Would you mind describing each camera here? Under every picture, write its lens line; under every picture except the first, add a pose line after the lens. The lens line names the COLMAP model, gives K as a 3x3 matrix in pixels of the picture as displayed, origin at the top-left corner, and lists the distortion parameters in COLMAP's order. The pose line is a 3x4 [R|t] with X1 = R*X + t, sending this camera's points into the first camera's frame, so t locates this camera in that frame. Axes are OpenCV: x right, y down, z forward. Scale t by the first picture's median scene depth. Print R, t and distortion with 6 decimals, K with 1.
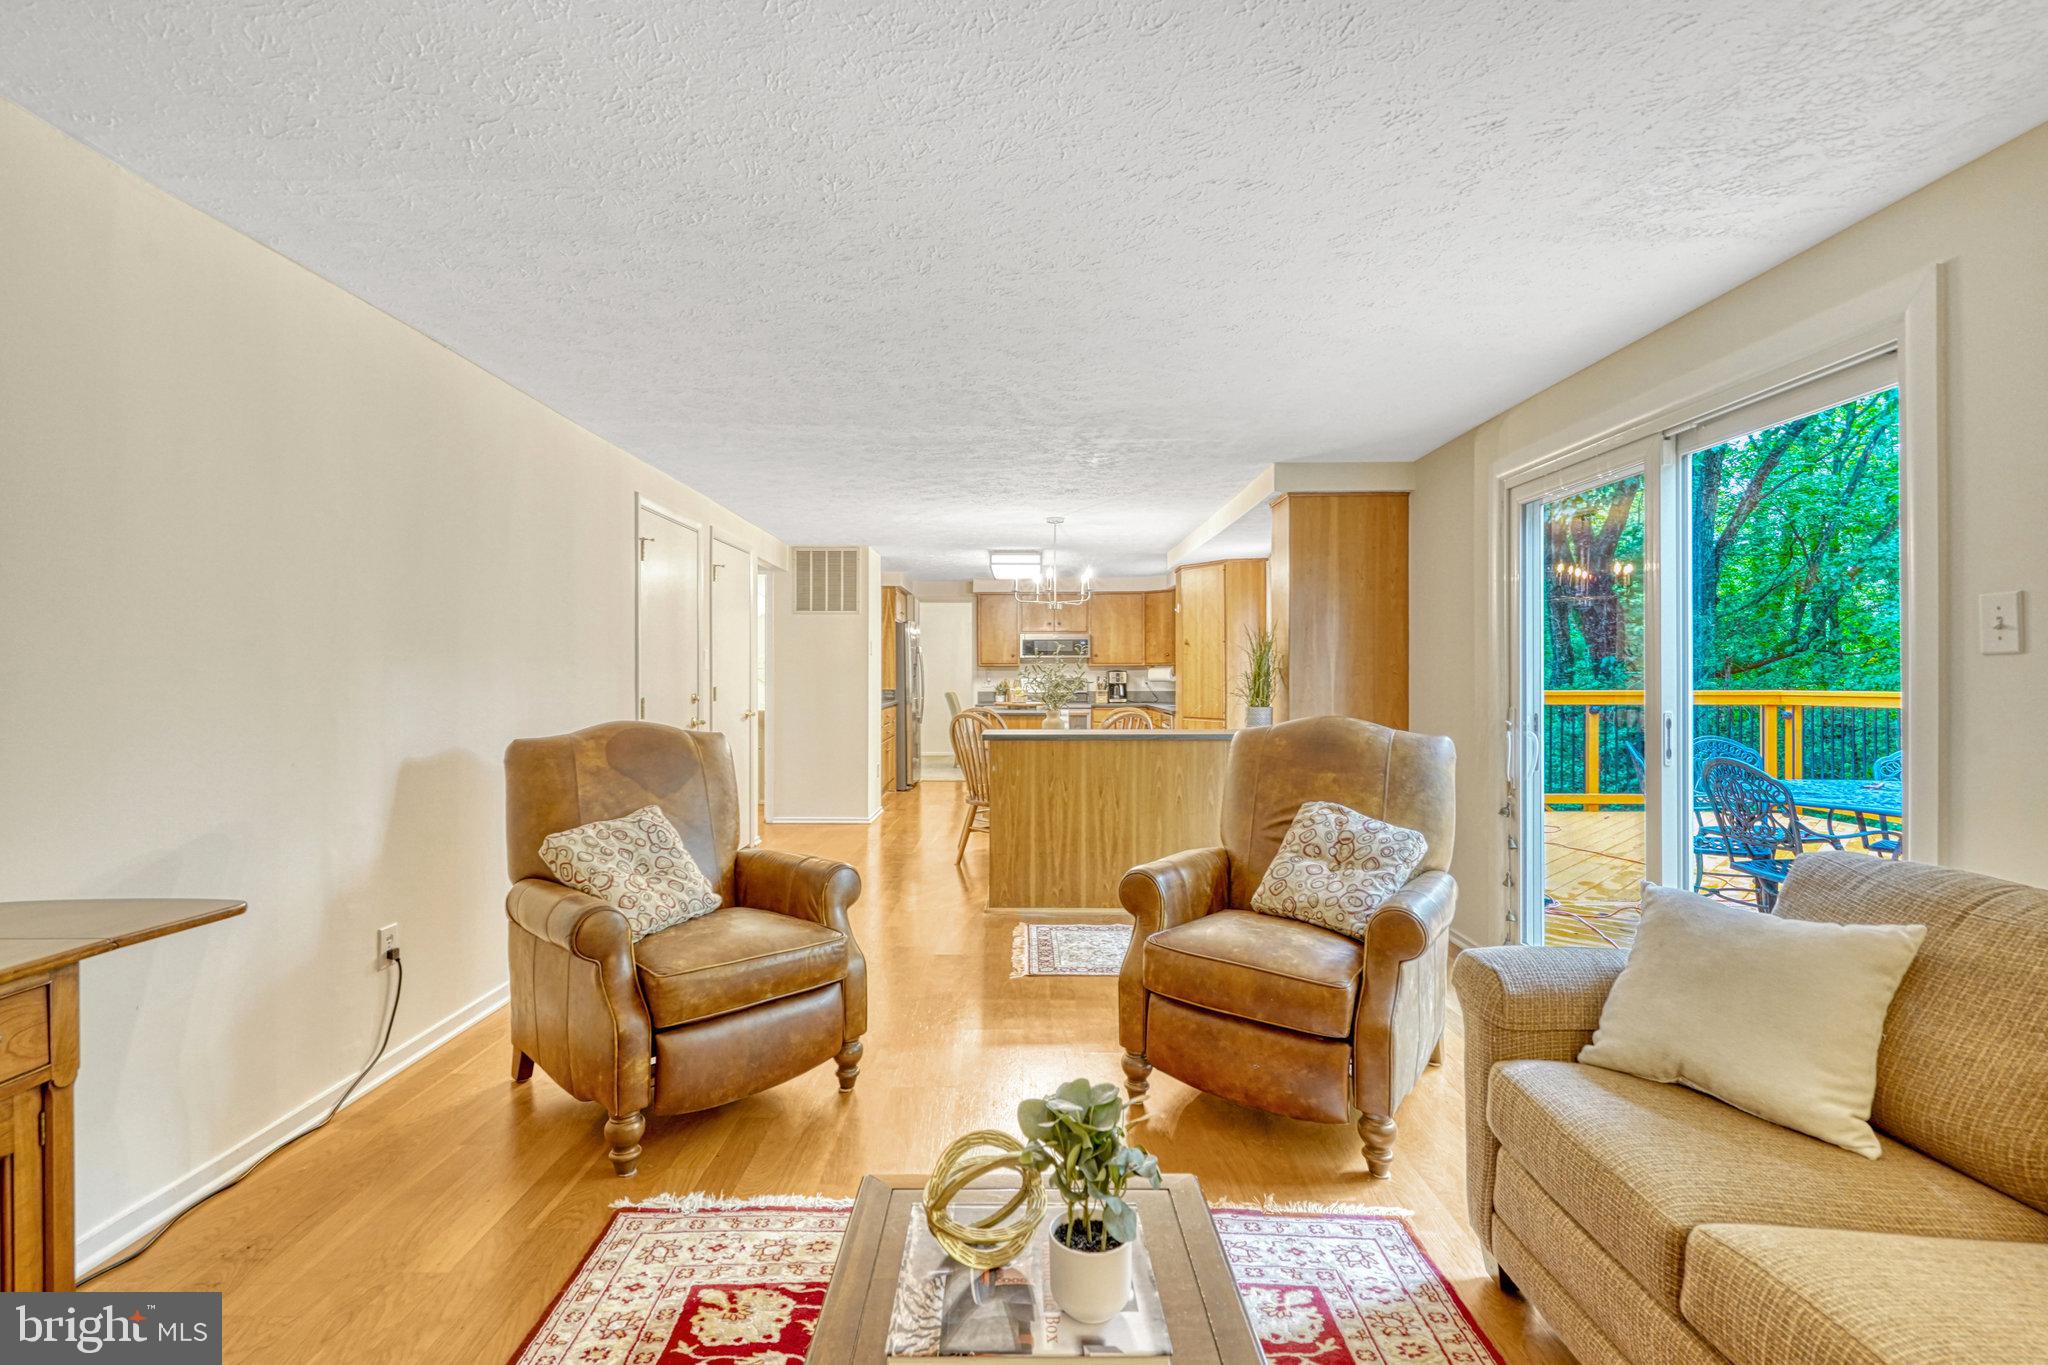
lens RADIAL K [[941.2, 0, 1013.3], [0, 941.2, 677.1], [0, 0, 1]] dist [0.021104, -0.011447]
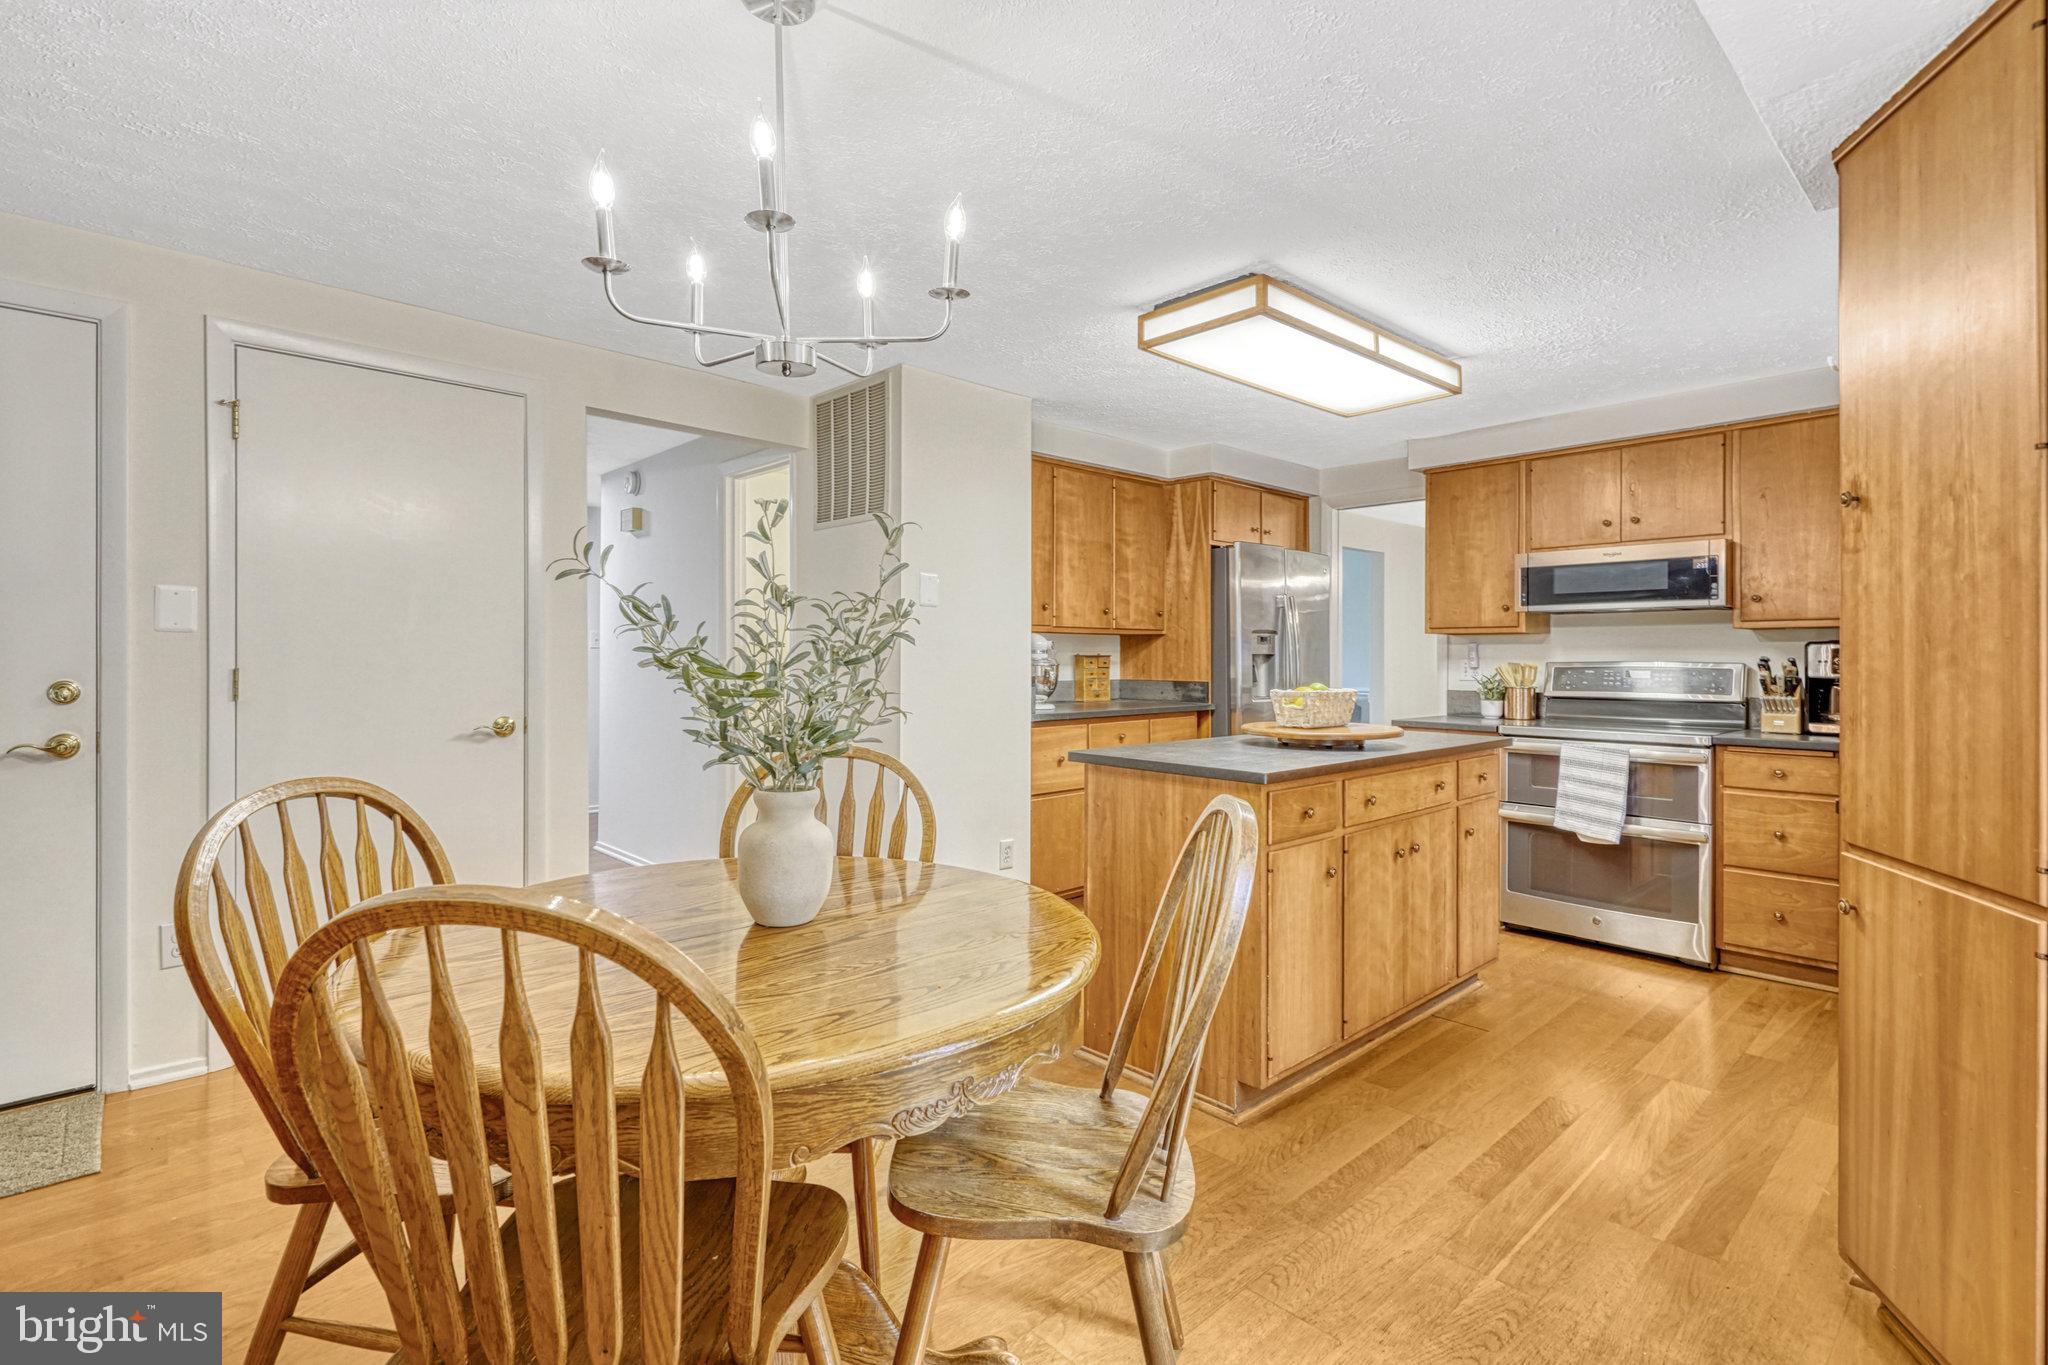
lens RADIAL K [[941.2, 0, 1015.4], [0, 941.2, 652.8], [0, 0, 1]] dist [0.021104, -0.011447]
pose [[0.684391, 0.003625, -0.729106, 0.161173], [-0.009102, 0.999952, -0.003572, 0.001387], [0.729058, 0.009081, 0.684392, 0.554464]]
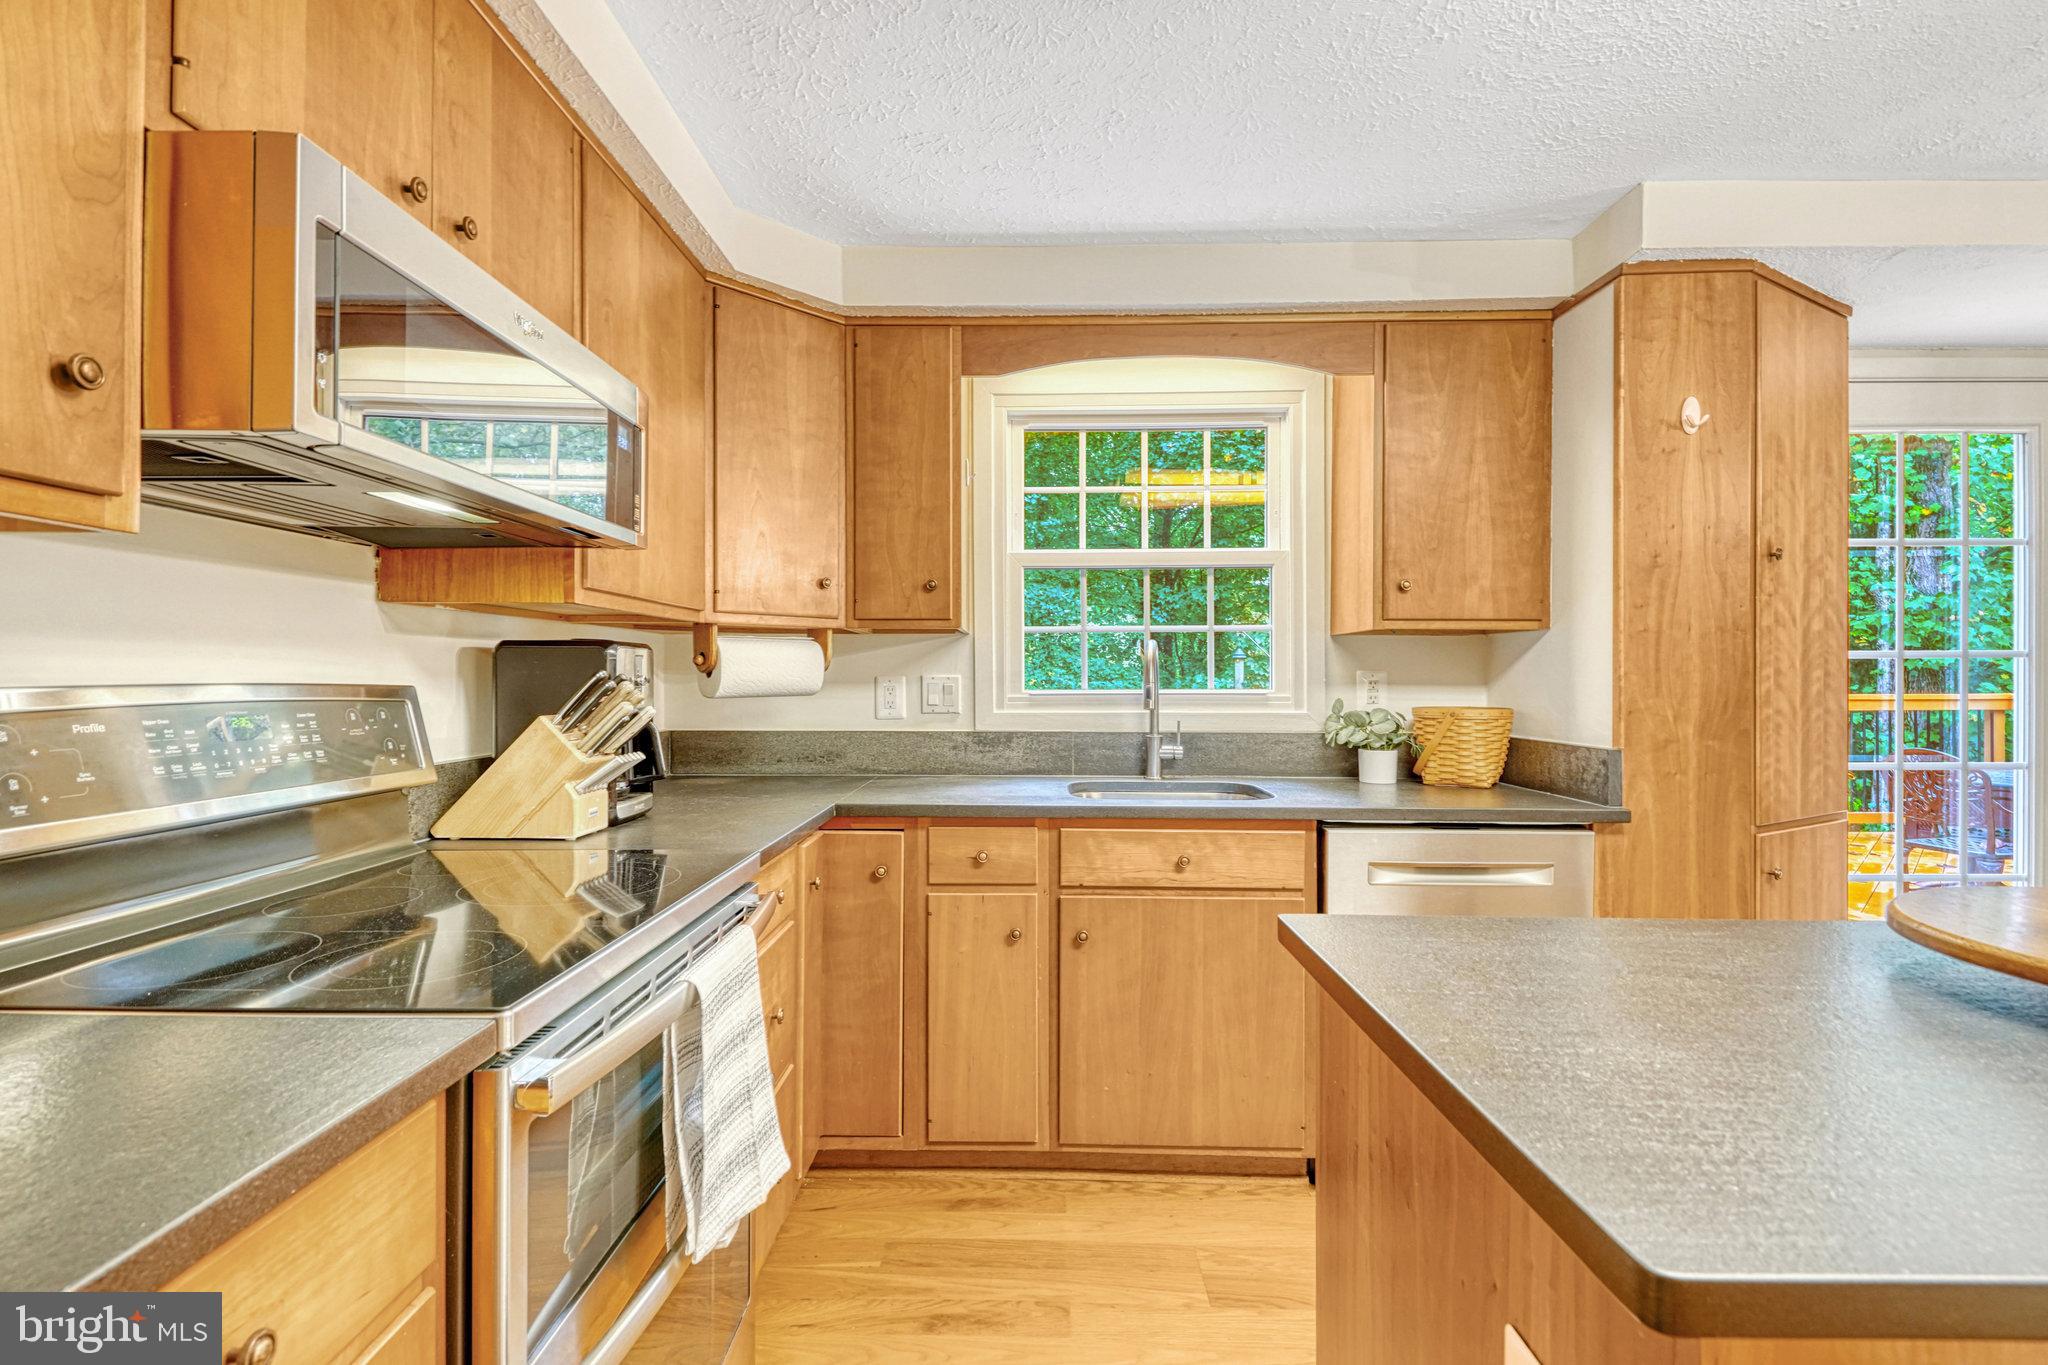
lens RADIAL K [[941.2, 0, 1014.3], [0, 941.2, 679.8], [0, 0, 1]] dist [0.021104, -0.011447]
pose [[0.010534, 0.001763, 0.999943, -0.072787], [0.001028, 0.999998, -0.001774, 0.000515], [-0.999944, 0.001047, 0.010532, 0.939899]]
